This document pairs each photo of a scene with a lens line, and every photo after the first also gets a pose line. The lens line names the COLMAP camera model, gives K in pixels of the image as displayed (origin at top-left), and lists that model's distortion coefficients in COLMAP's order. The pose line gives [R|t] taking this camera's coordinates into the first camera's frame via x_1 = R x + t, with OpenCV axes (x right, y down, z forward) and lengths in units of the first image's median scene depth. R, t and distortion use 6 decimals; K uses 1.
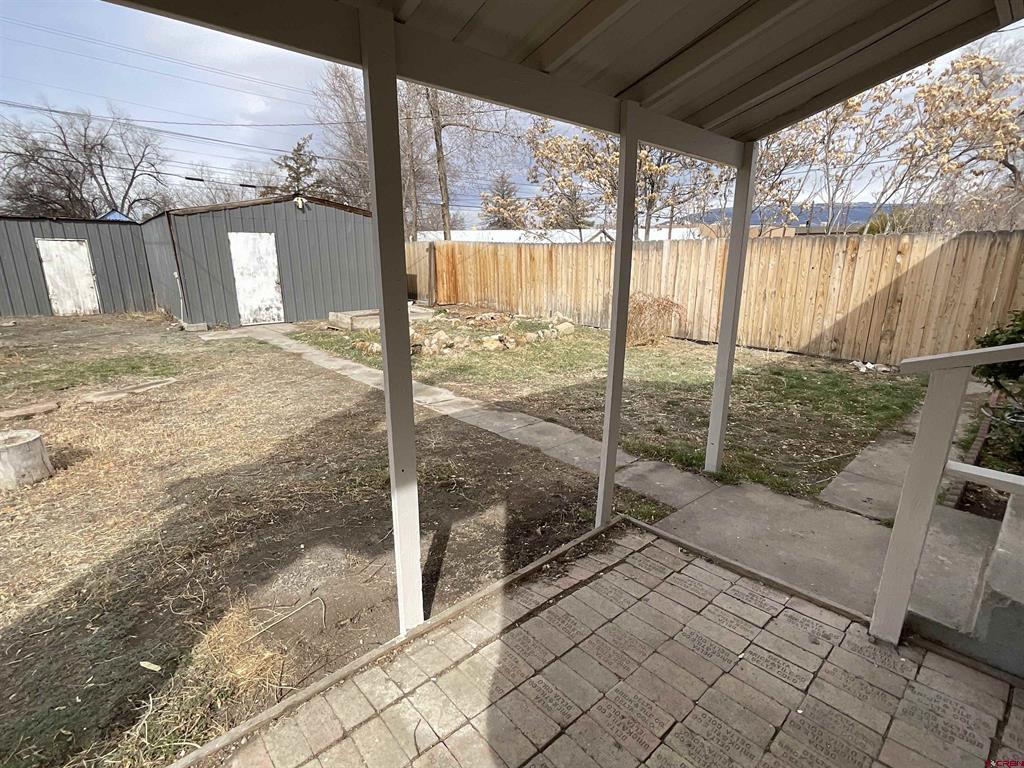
lens RADIAL K [[493.3, 0, 512.8], [0, 493.3, 382.5], [0, 0, 1]] dist [-0.005228, 0.001789]
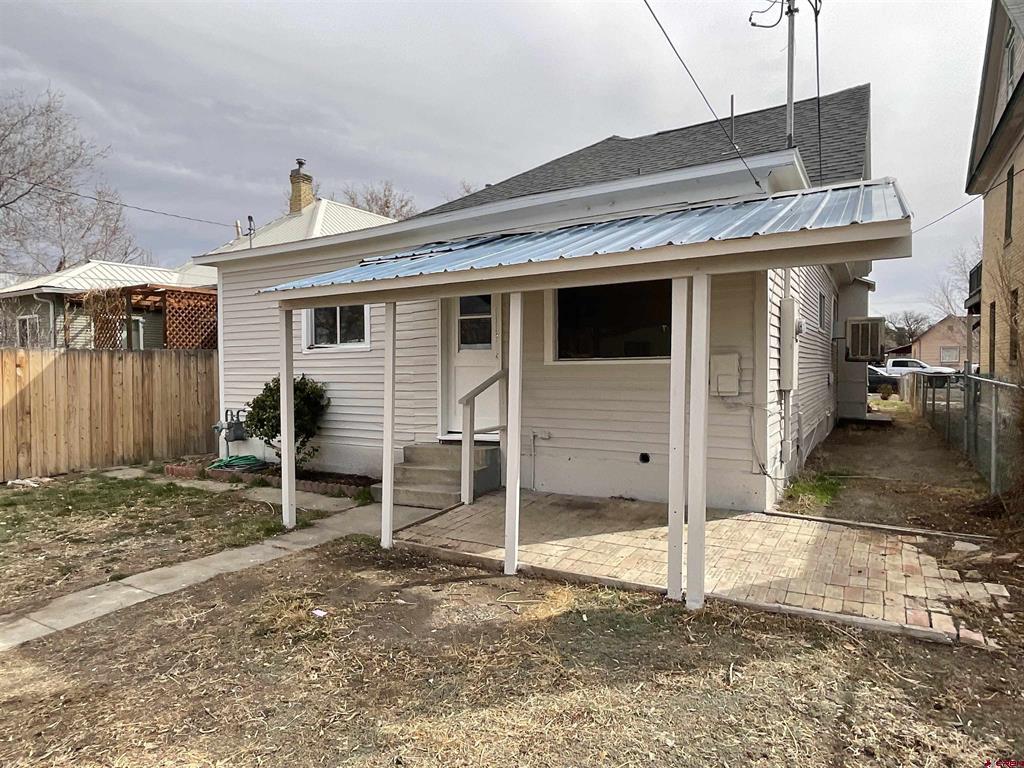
lens RADIAL K [[604.4, 0, 511.2], [0, 604.4, 383.3], [0, 0, 1]] dist [0.002134, 0.000357]
pose [[-0.299180, -0.027209, 0.953809, -0.978026], [0.246831, 0.963364, 0.104905, -0.159193], [-0.921719, 0.266815, -0.281503, 0.615522]]
